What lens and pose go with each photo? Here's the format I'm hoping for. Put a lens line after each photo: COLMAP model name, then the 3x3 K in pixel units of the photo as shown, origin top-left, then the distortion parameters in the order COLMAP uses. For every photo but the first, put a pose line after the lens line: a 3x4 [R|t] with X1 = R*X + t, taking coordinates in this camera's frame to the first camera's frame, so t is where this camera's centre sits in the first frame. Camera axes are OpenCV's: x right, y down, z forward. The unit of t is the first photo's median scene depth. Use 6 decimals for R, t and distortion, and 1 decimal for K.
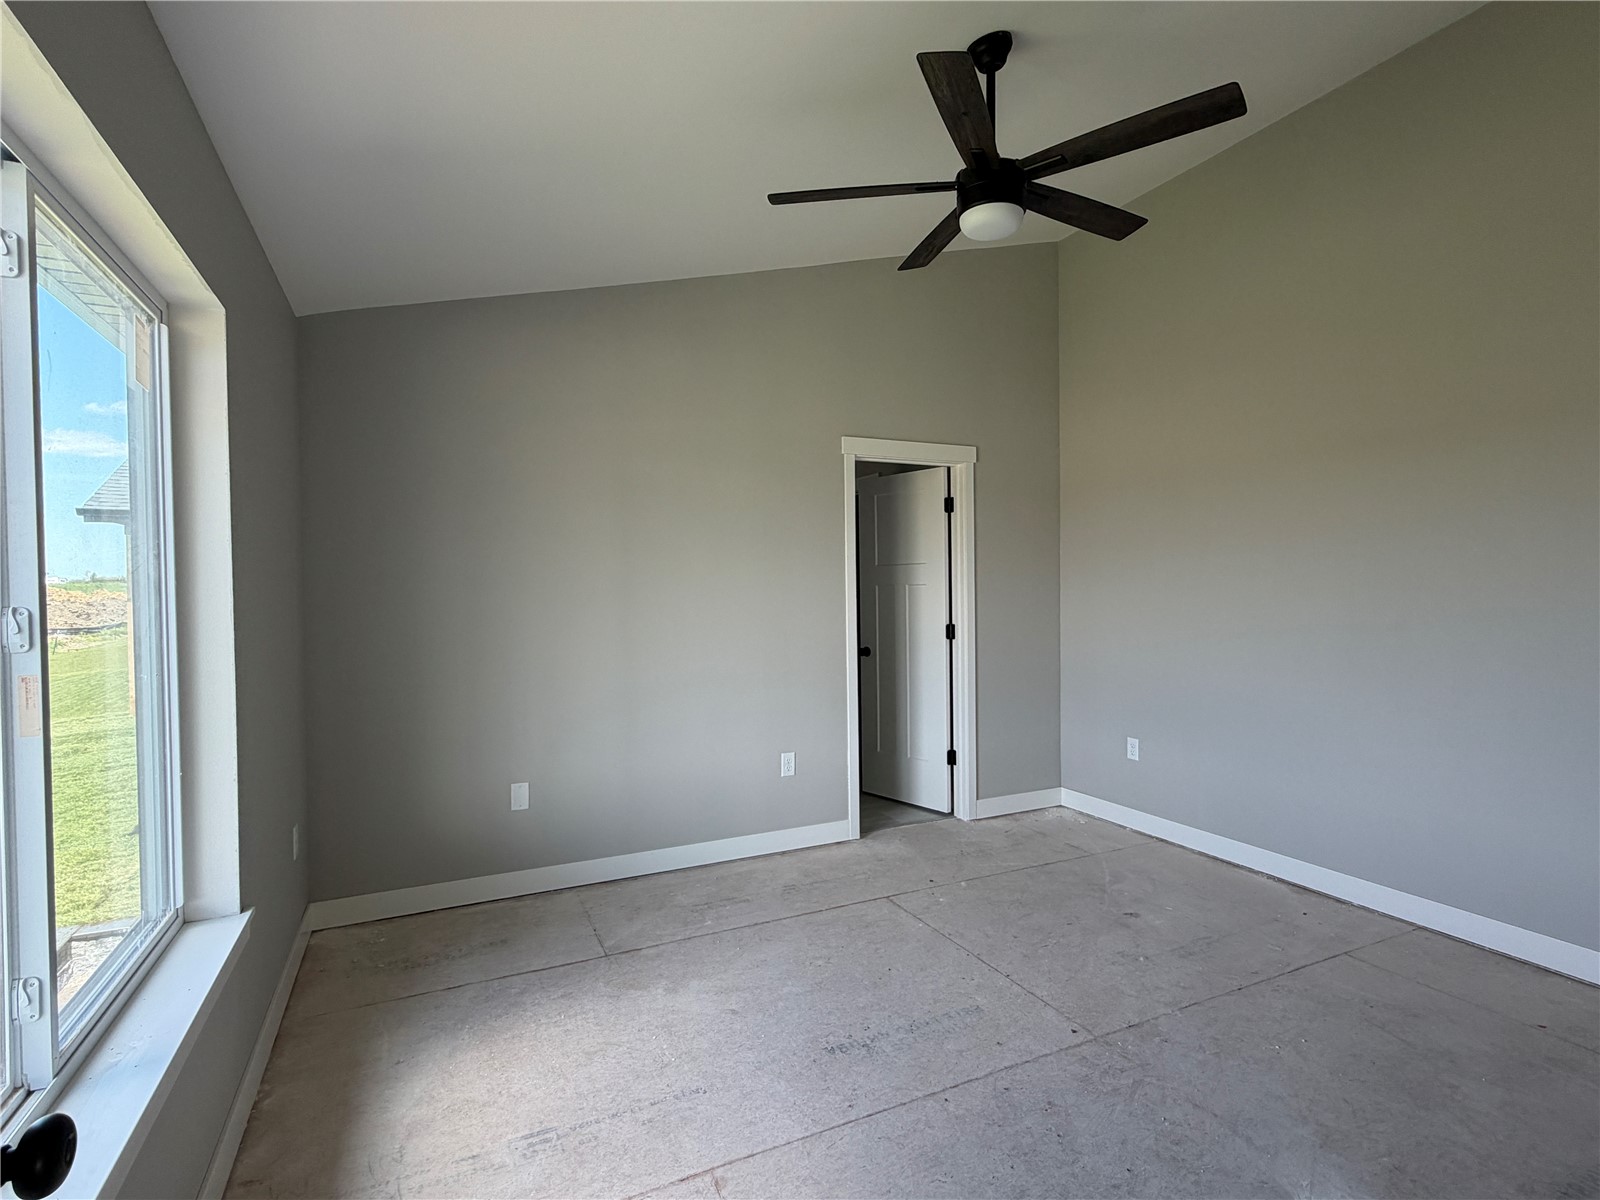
lens RADIAL K [[789.7, 0, 797.7], [0, 789.7, 602.1], [0, 0, 1]] dist [-0.000015, -0.000390]
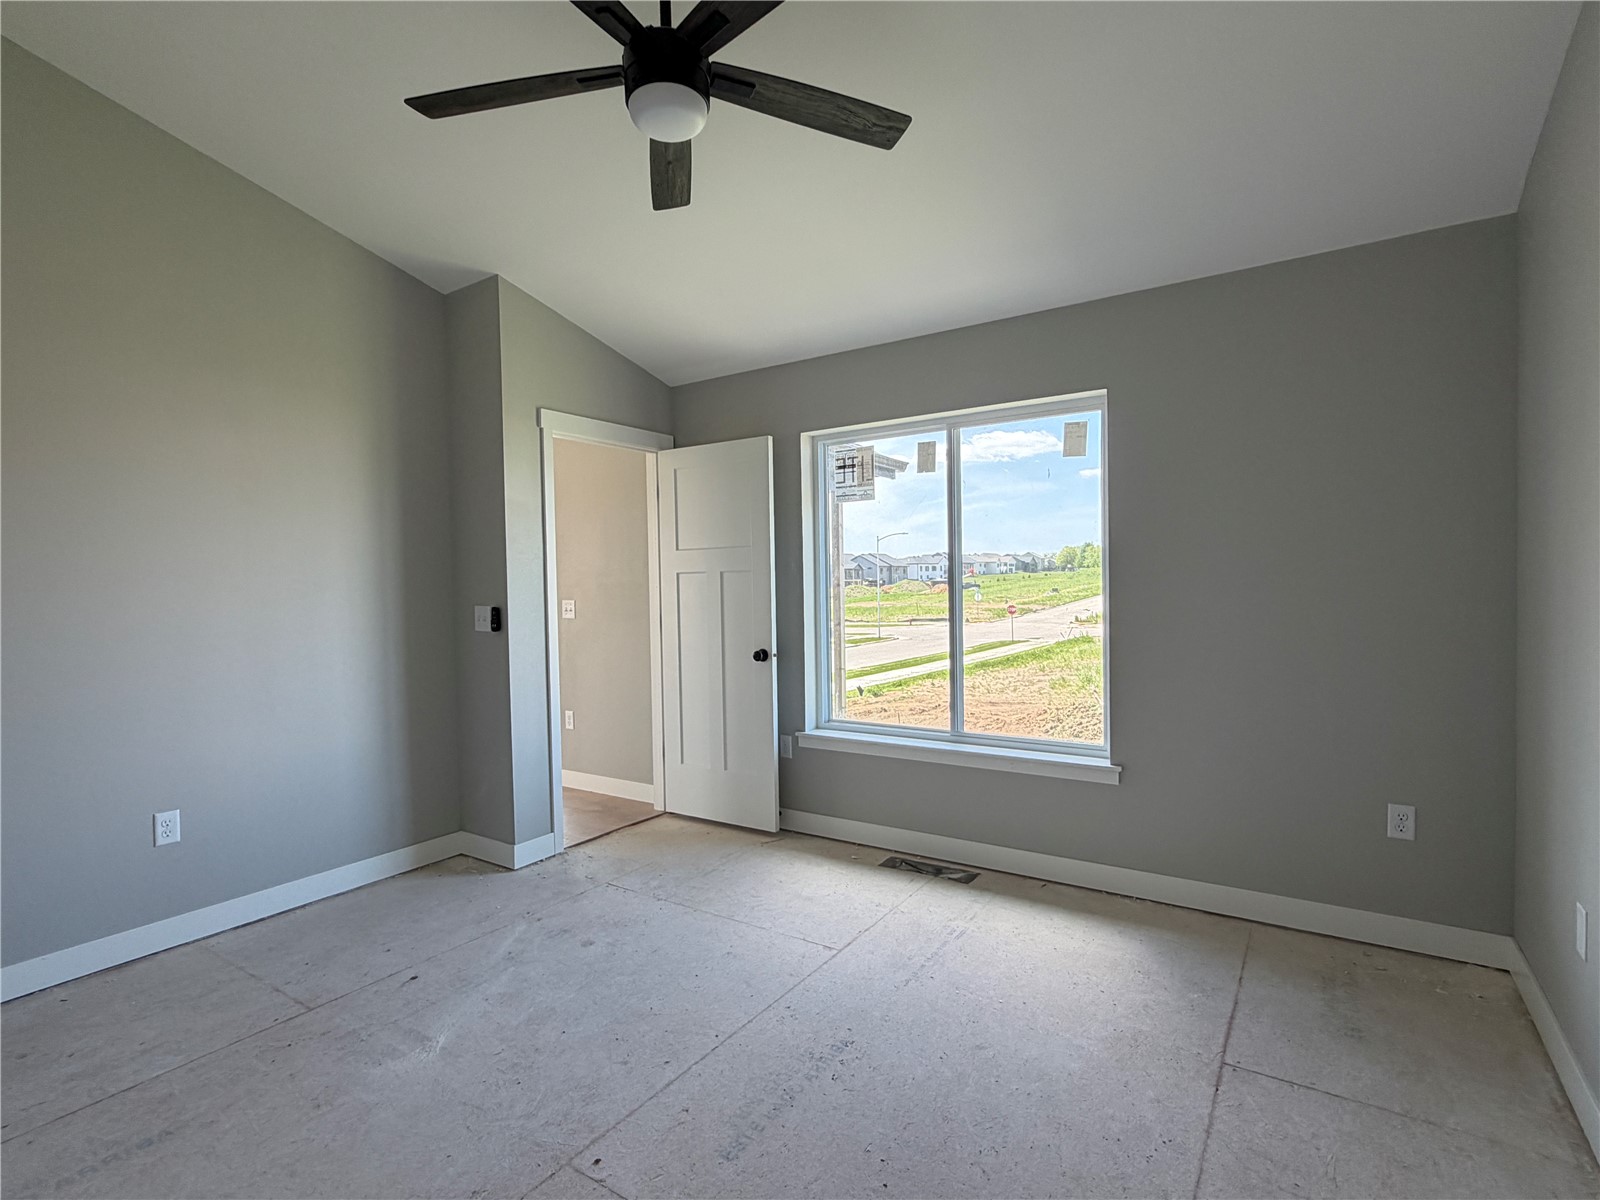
lens RADIAL K [[789.7, 0, 797.7], [0, 789.7, 602.1], [0, 0, 1]] dist [-0.000015, -0.000390]
pose [[-0.859008, 0.041316, -0.510292, 0.532354], [0.020380, 0.998708, 0.046553, -0.019780], [0.511556, 0.029590, -0.858740, 1.681773]]
